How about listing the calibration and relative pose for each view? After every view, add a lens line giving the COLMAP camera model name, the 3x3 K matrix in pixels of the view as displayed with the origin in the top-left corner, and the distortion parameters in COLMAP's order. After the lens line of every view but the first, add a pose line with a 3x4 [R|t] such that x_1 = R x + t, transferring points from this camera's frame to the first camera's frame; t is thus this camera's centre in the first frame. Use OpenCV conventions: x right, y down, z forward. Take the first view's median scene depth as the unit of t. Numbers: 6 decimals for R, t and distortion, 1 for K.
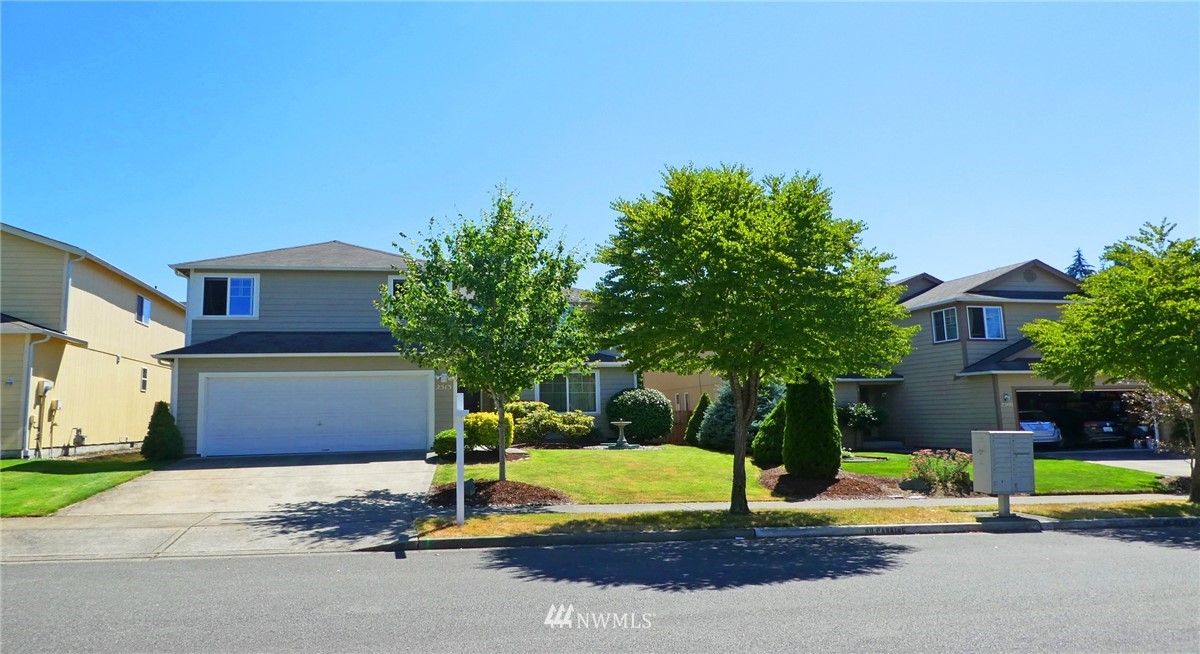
lens RADIAL K [[859.4, 0, 600.0], [0, 859.4, 327.0], [0, 0, 1]] dist [-0.029684, -0.000293]
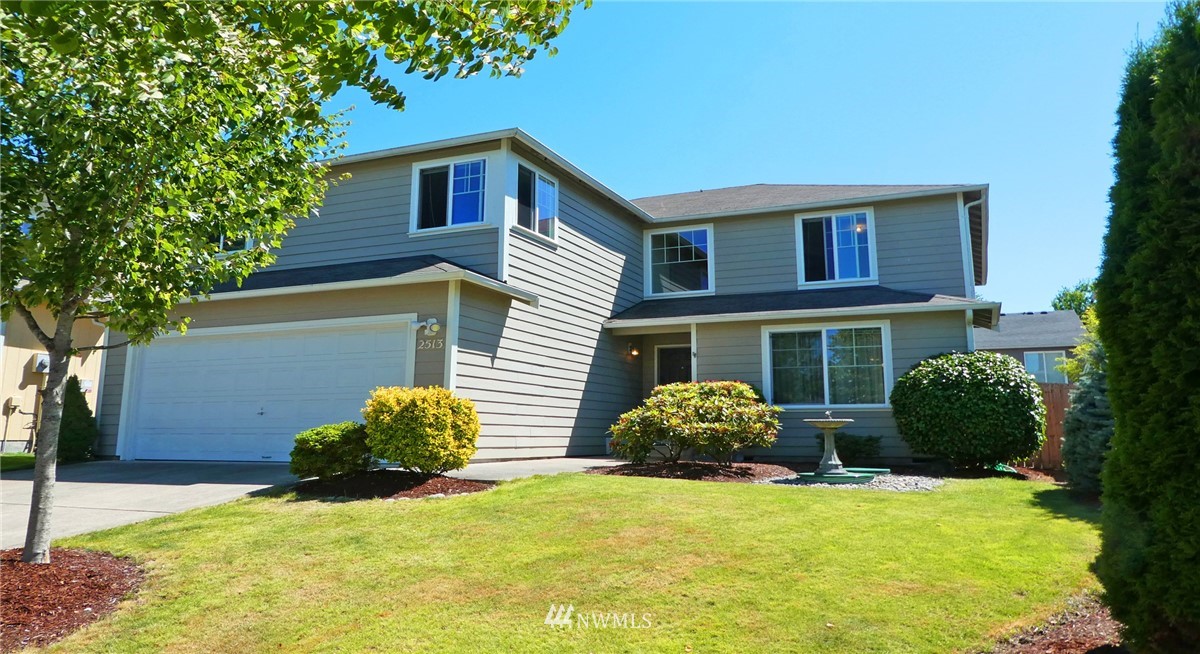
lens RADIAL K [[859.4, 0, 600.0], [0, 859.4, 327.0], [0, 0, 1]] dist [-0.029684, -0.000293]
pose [[0.802005, -0.050062, -0.595215, 0.204720], [0.042722, 0.998737, -0.026436, 0.075516], [0.595787, -0.004227, 0.803131, 0.630341]]
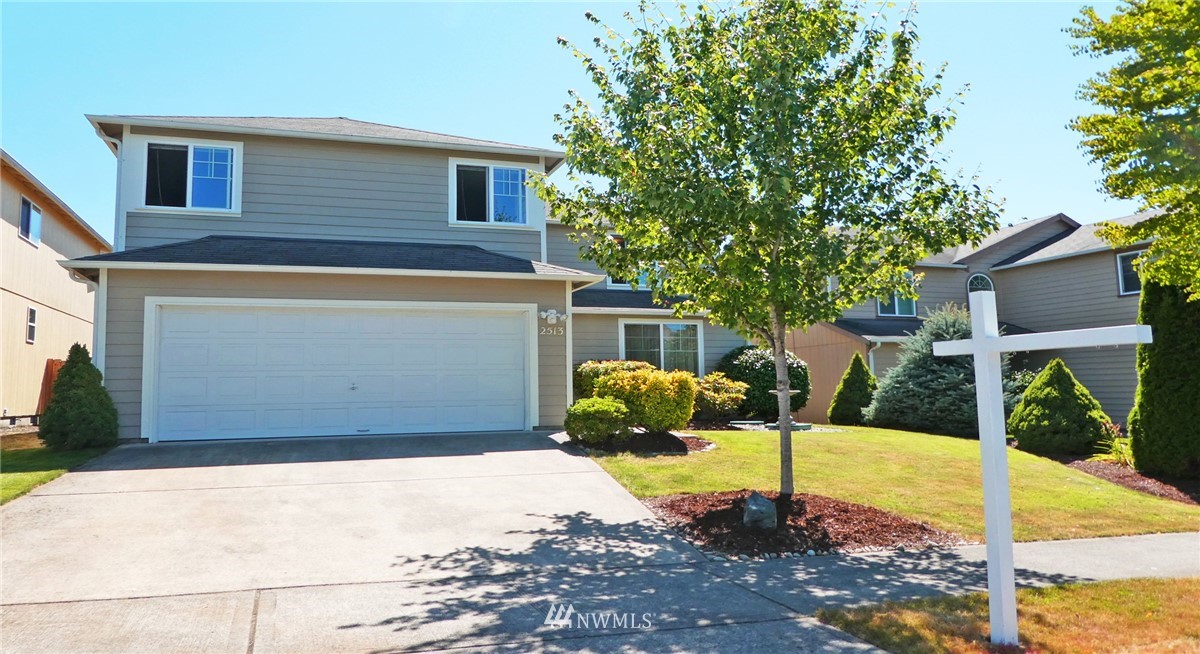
lens RADIAL K [[861.3, 0, 600.0], [0, 861.3, 327.0], [0, 0, 1]] dist [-0.022006, 0.005087]
pose [[0.993824, 0.016998, 0.109657, -0.211318], [-0.019720, 0.999523, 0.023784, 0.050447], [-0.109201, -0.025799, 0.993685, 0.364124]]
